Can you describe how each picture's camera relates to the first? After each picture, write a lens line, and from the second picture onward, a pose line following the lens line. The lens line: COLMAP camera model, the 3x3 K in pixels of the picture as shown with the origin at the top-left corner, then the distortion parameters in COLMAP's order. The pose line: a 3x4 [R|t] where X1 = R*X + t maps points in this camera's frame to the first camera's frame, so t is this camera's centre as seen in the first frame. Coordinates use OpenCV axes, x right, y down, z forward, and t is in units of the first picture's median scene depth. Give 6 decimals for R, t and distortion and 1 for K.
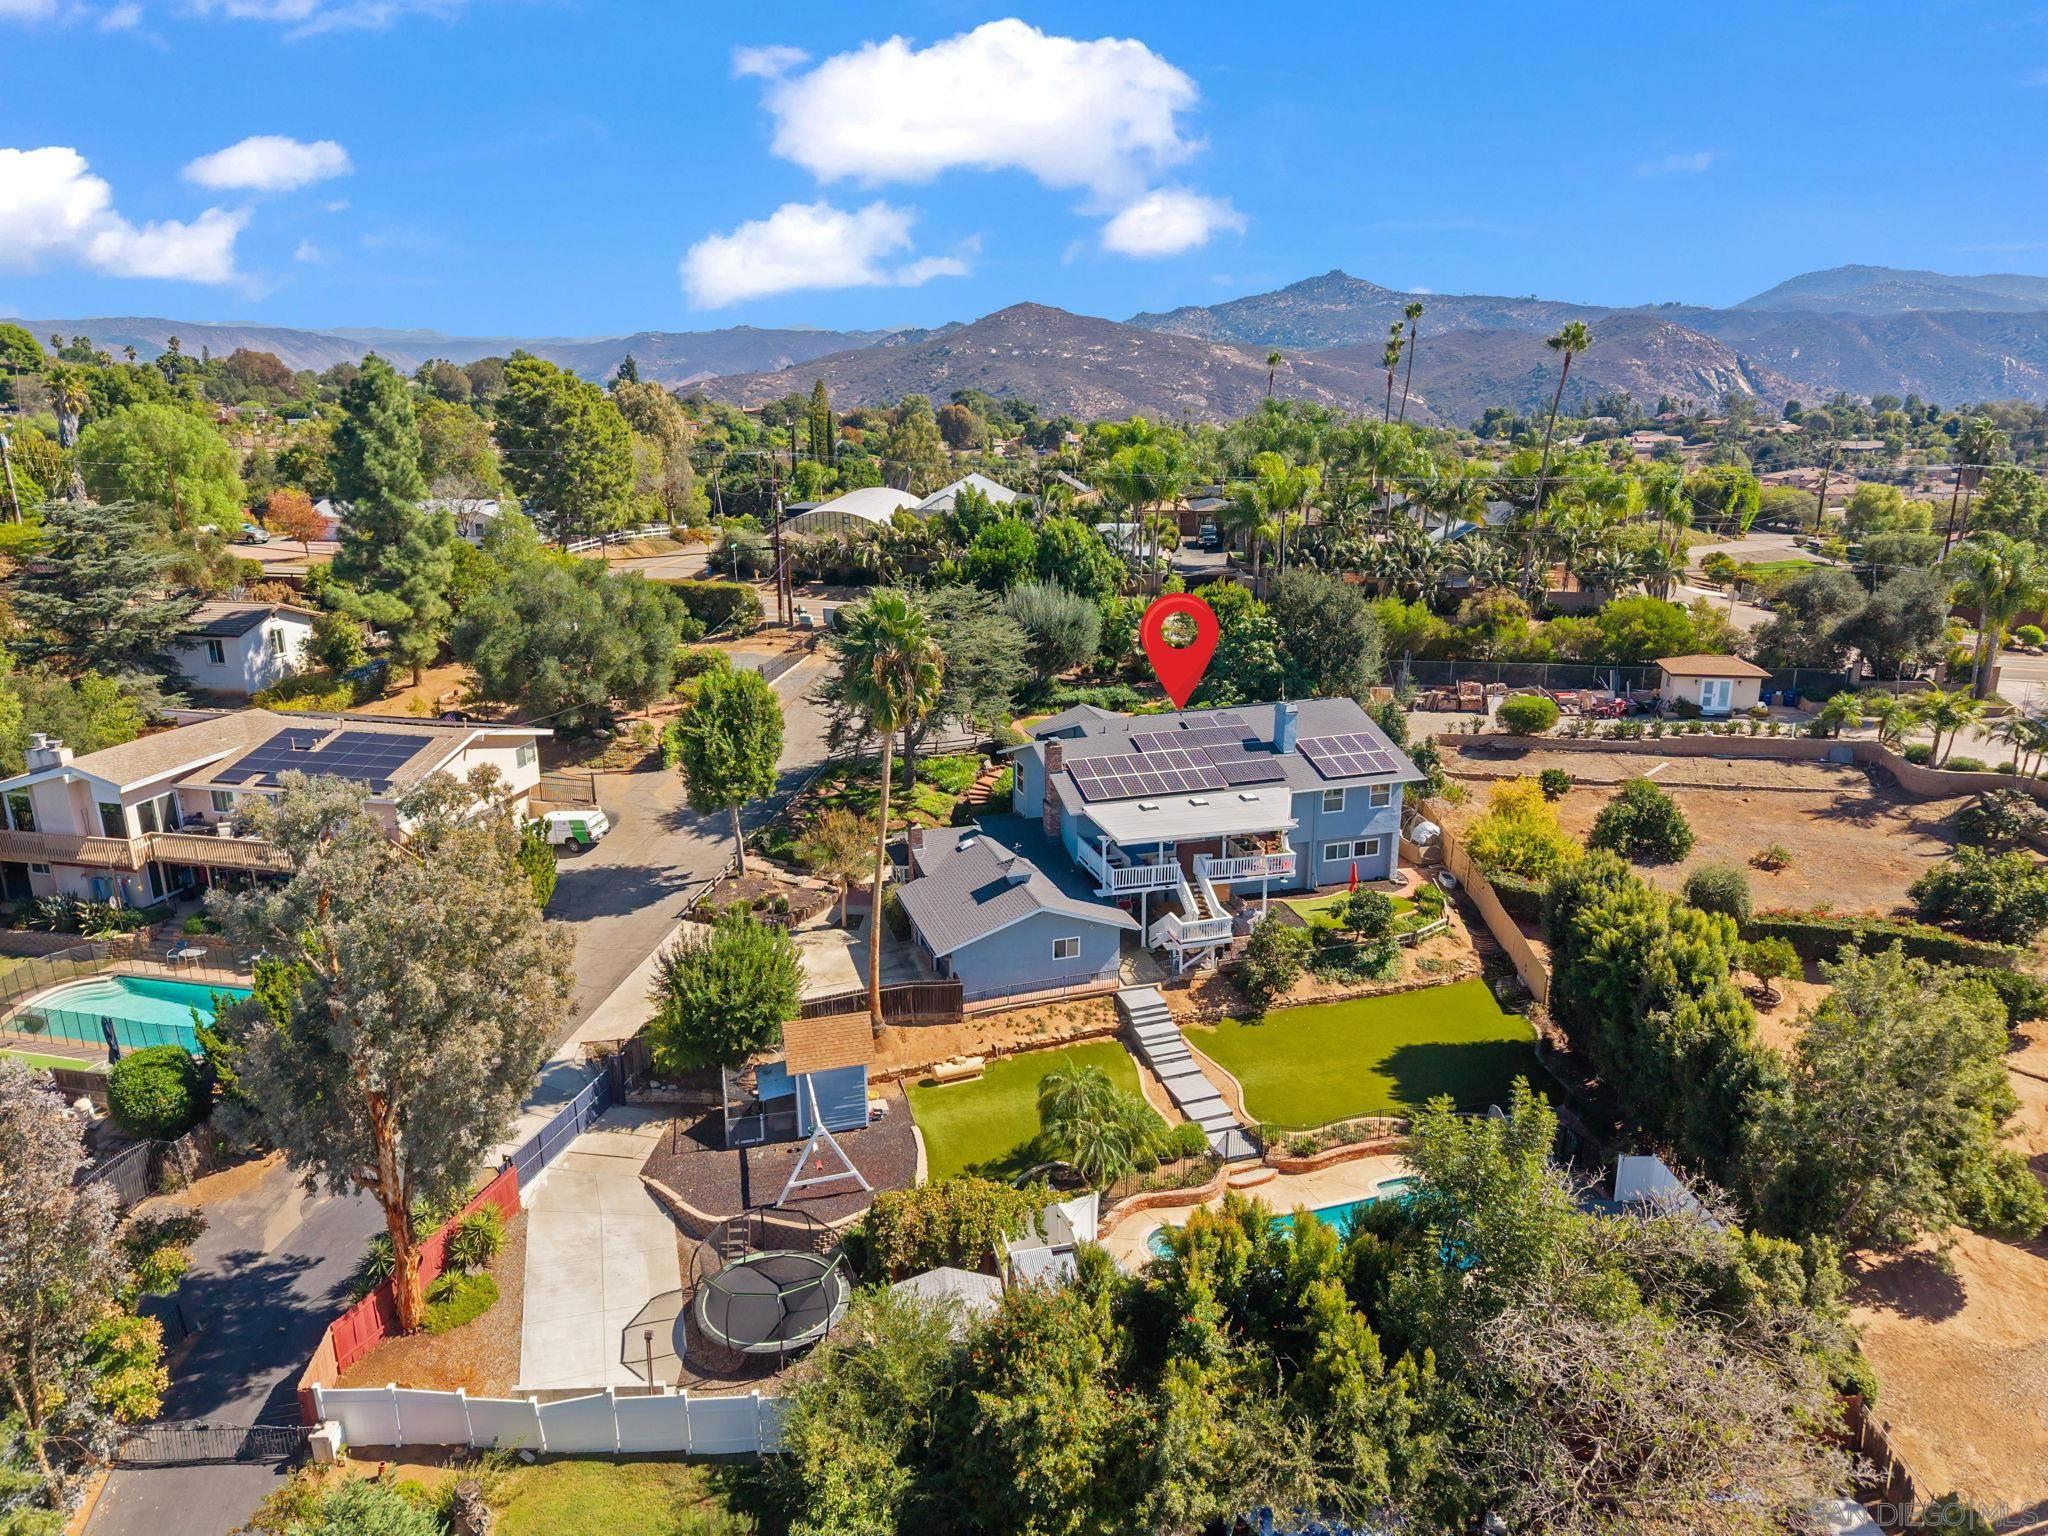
lens RADIAL K [[1384.7, 0, 1026.8], [0, 1384.7, 784.7], [0, 0, 1]] dist [0.030791, -0.029143]
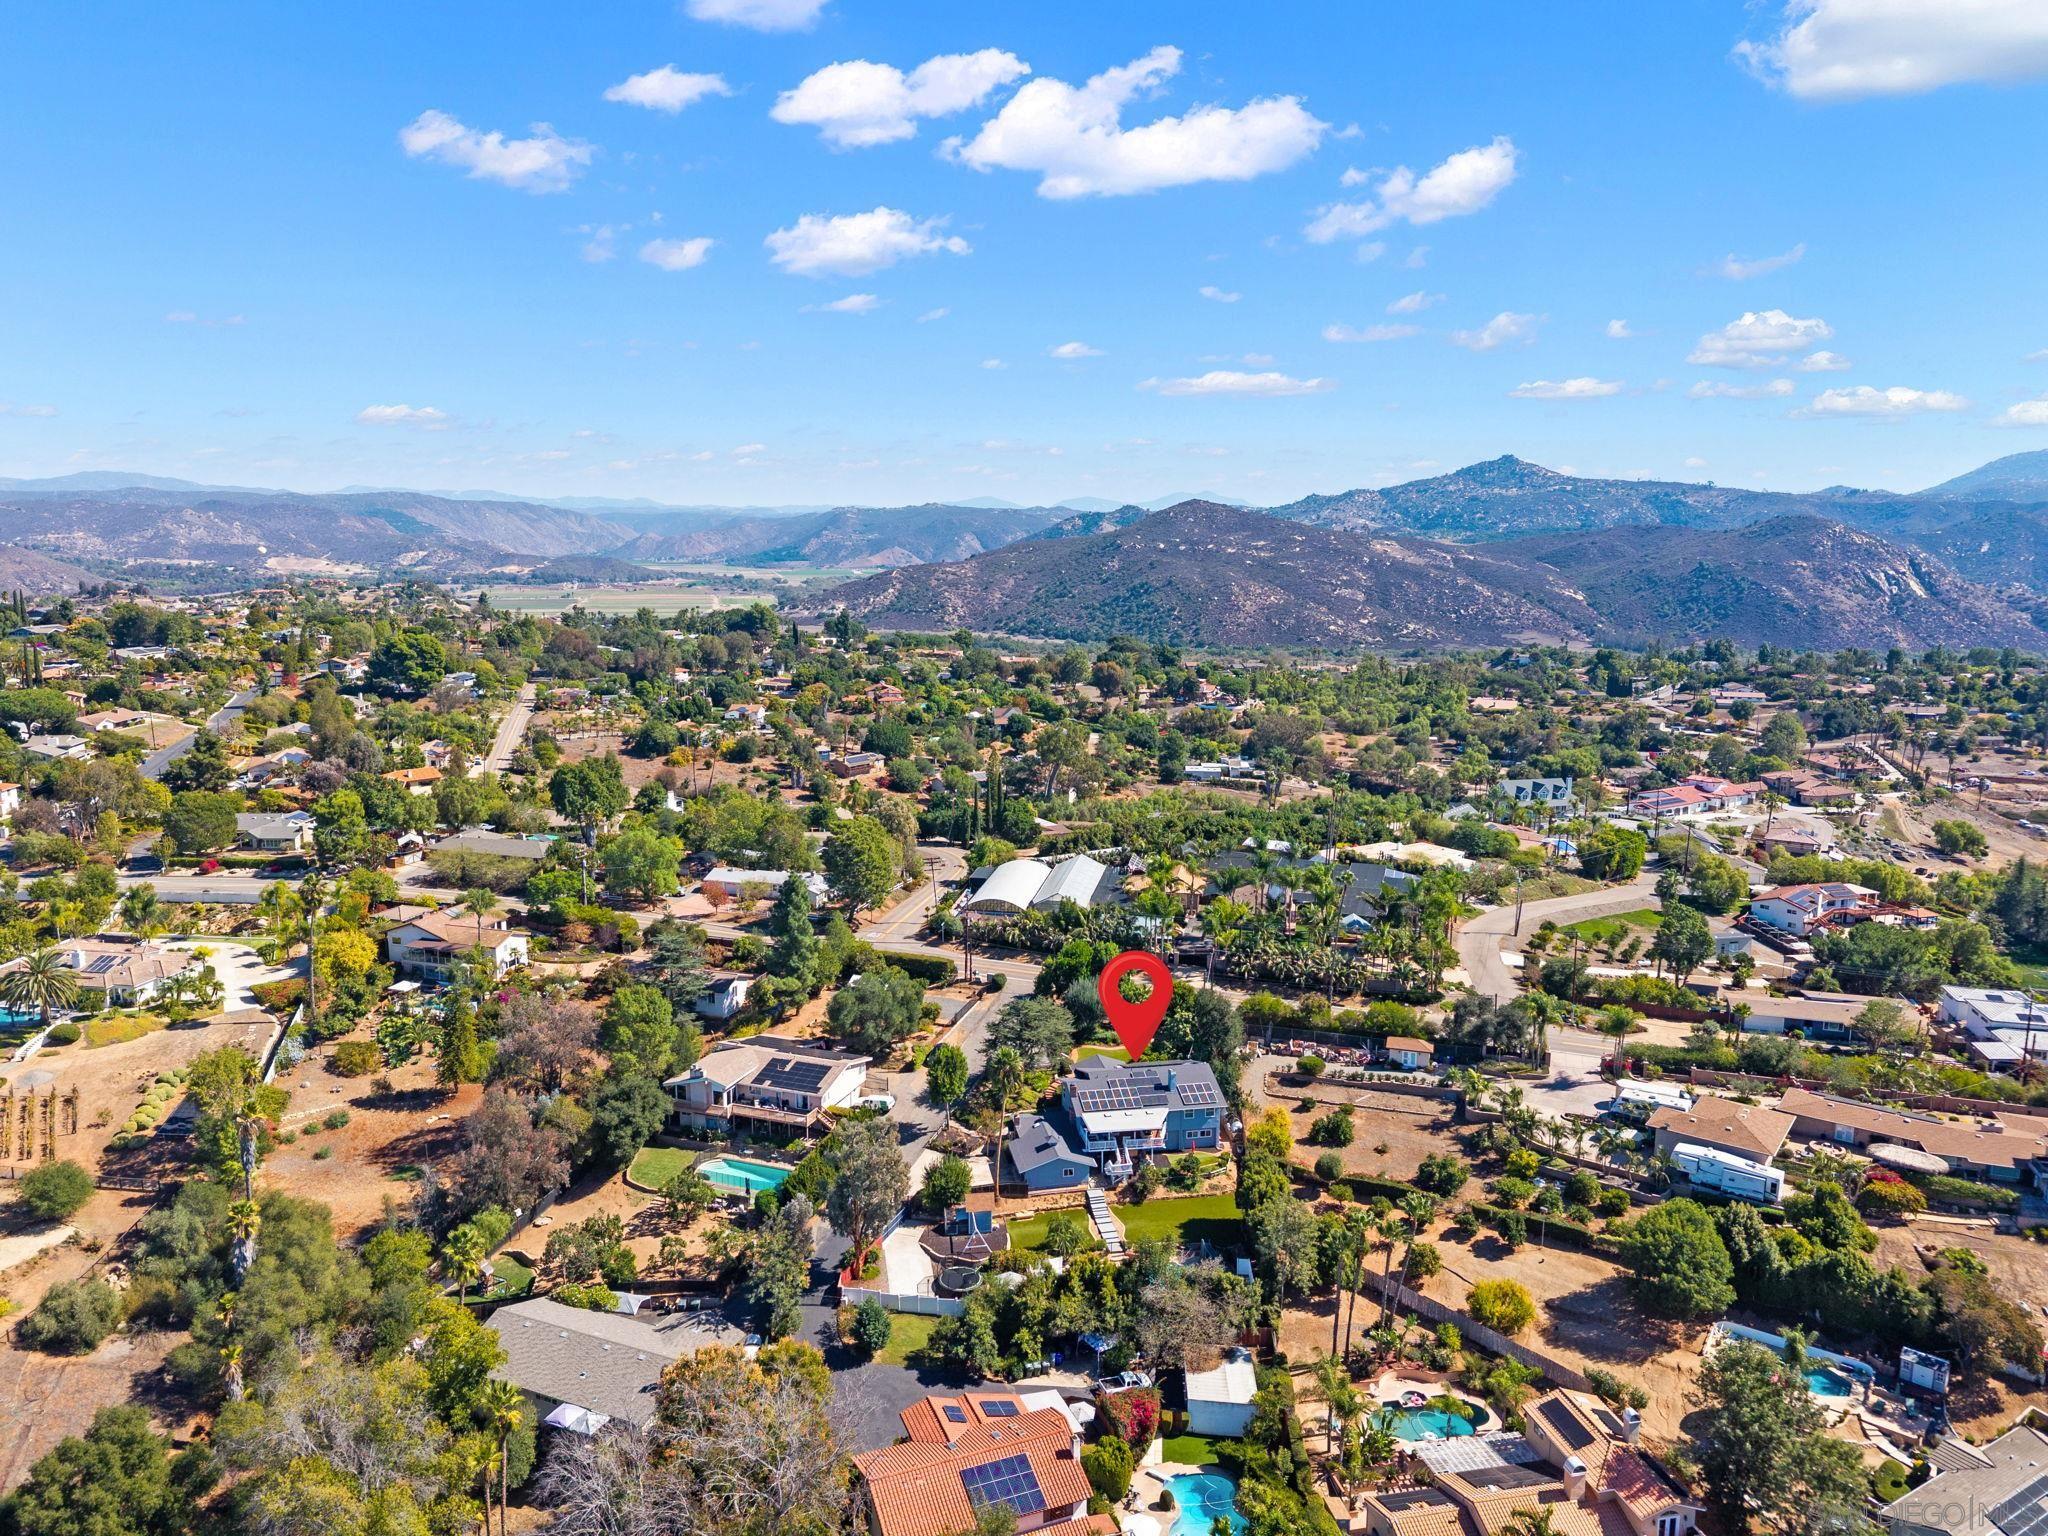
lens RADIAL K [[1384.7, 0, 1025.5], [0, 1384.7, 757.0], [0, 0, 1]] dist [0.030791, -0.029143]
pose [[0.992200, 0.028169, -0.121435, 0.225814], [-0.044125, 0.990429, -0.130781, -0.293030], [0.116588, 0.135119, 0.983946, -1.603628]]
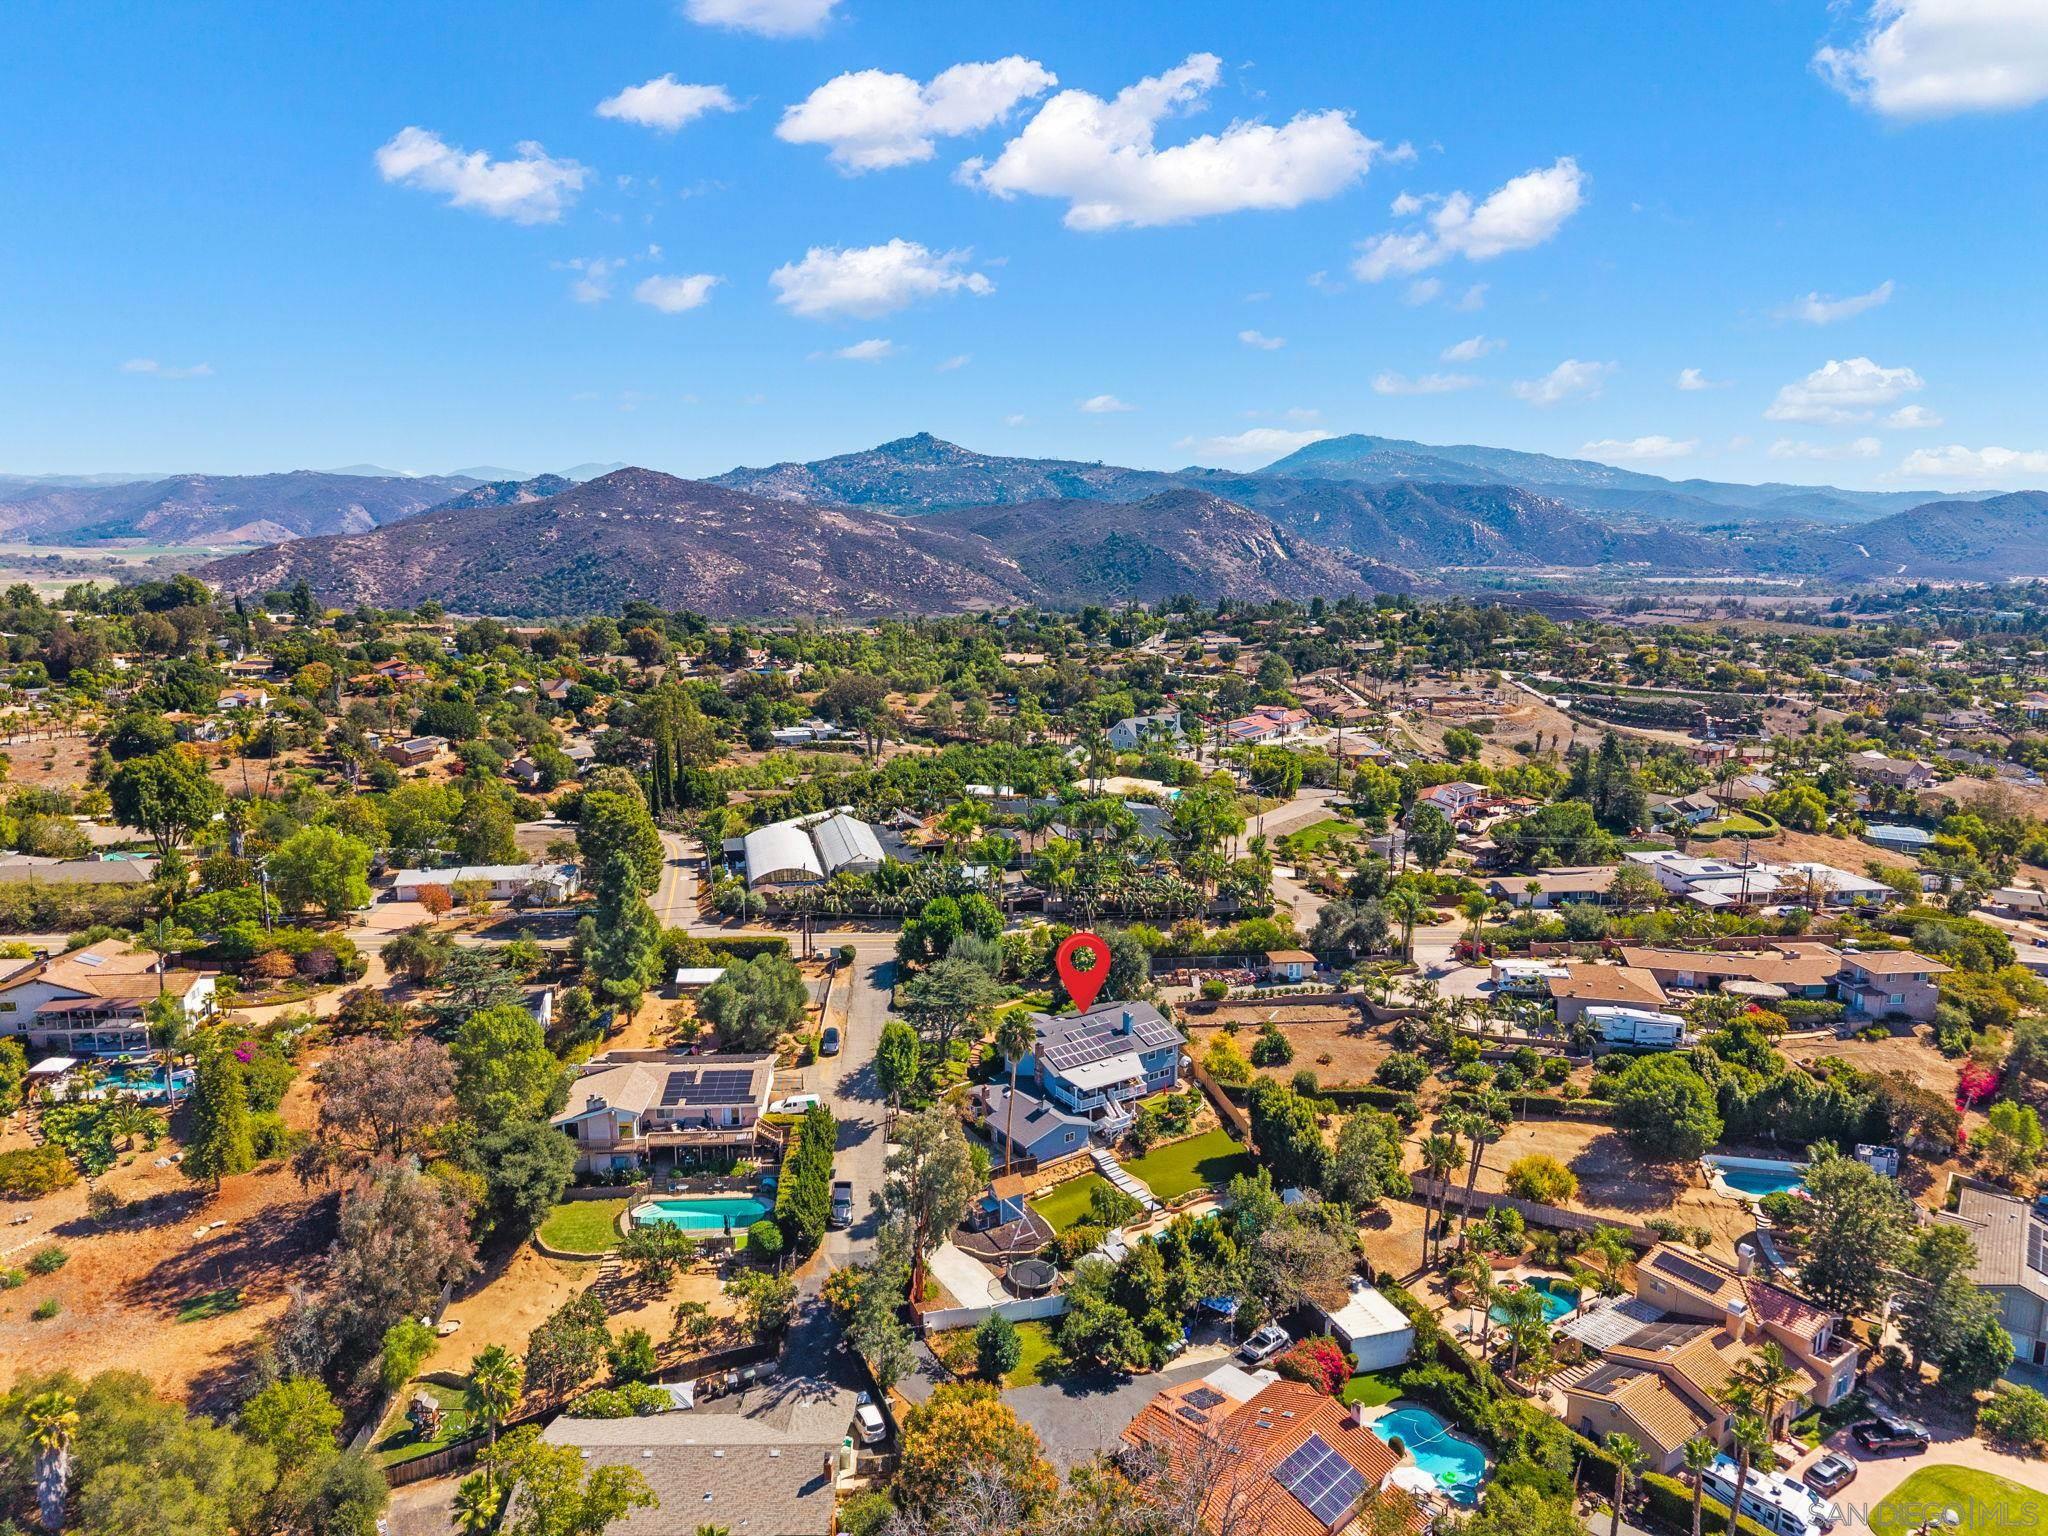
lens RADIAL K [[1384.7, 0, 1042.7], [0, 1384.7, 762.8], [0, 0, 1]] dist [0.030791, -0.029143]
pose [[0.957397, -0.044249, 0.285366, -0.617651], [0.076338, 0.991818, -0.102320, -0.261297], [-0.278504, 0.119745, 0.952941, -1.261660]]
